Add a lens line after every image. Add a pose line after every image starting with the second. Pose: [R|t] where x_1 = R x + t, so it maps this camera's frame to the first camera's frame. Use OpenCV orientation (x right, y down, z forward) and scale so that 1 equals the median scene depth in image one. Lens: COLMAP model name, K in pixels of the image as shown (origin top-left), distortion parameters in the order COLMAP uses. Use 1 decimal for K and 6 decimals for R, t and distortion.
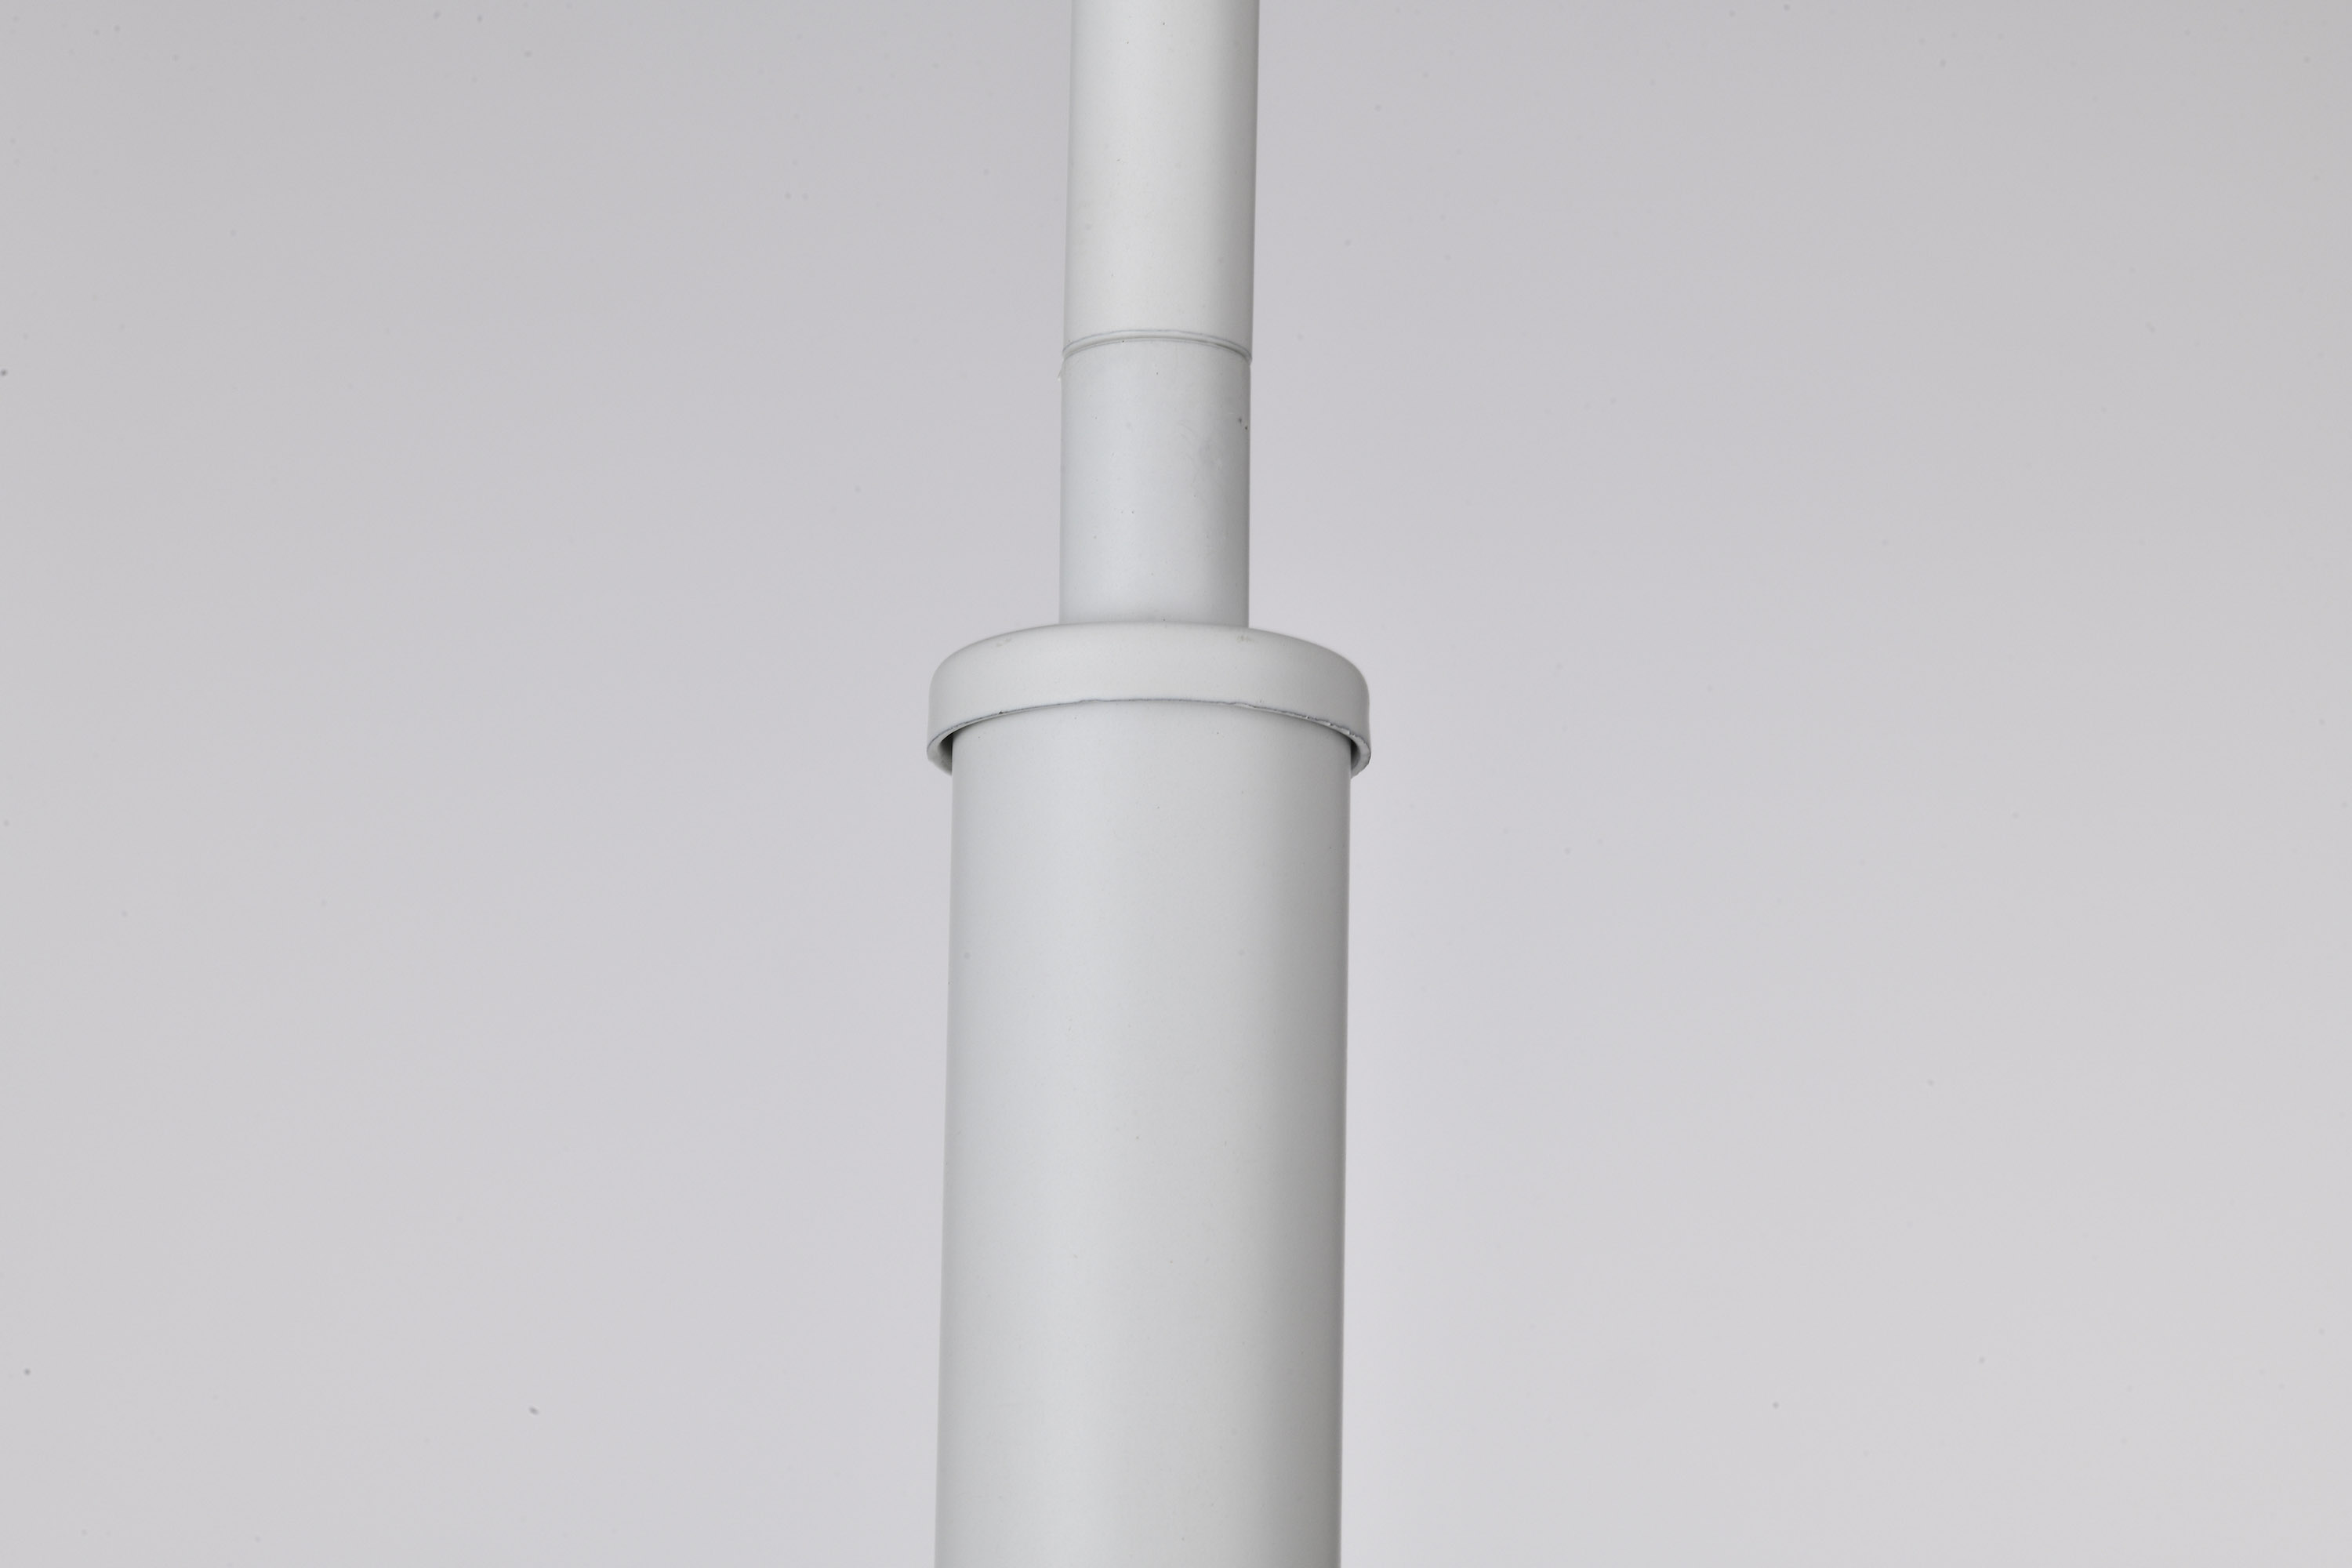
lens RADIAL K [[6789.3, 0, 1176.0], [0, 6789.3, 783.2], [0, 0, 1]] dist [0.017127, 0.000000]
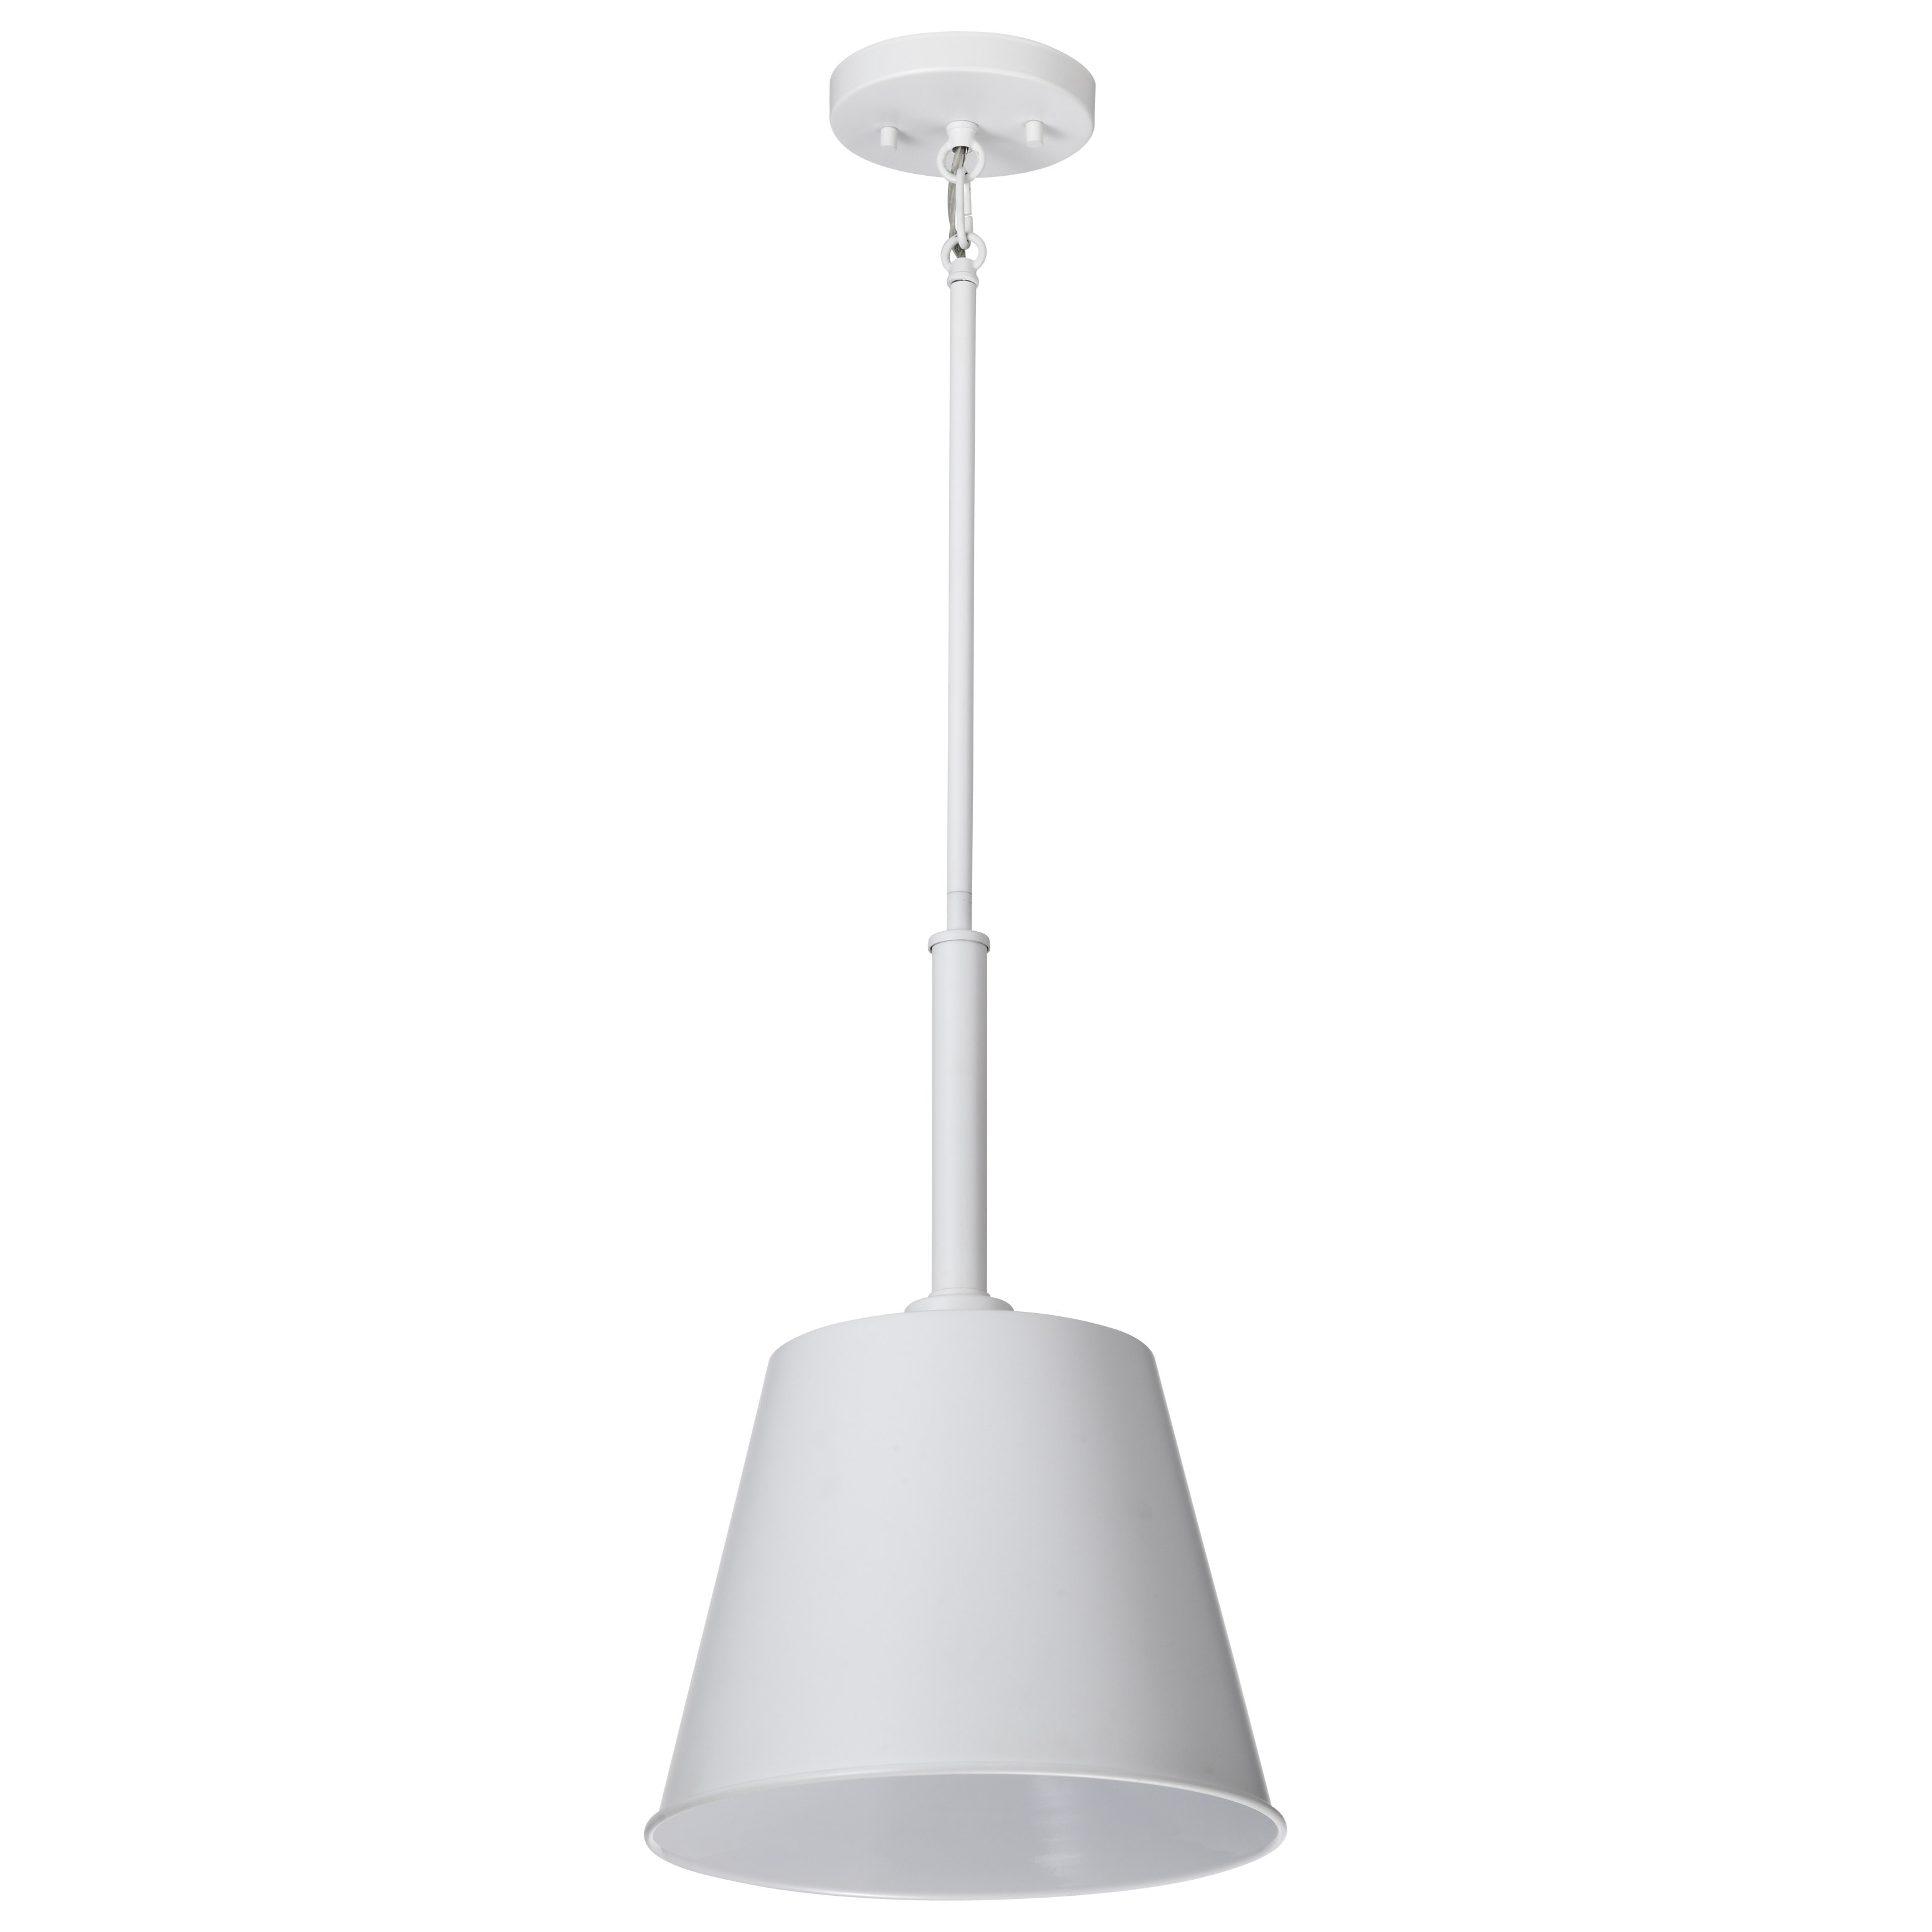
lens RADIAL K [[7904.3, 0, 962.4], [0, 7904.3, 972.8], [0, 0, 1]] dist [2.323509, 0.000000]
pose [[0.999735, -0.008151, 0.021544, -0.150495], [0.008212, 0.999963, -0.002742, 0.037518], [-0.021521, 0.002918, 0.999764, -6.163425]]
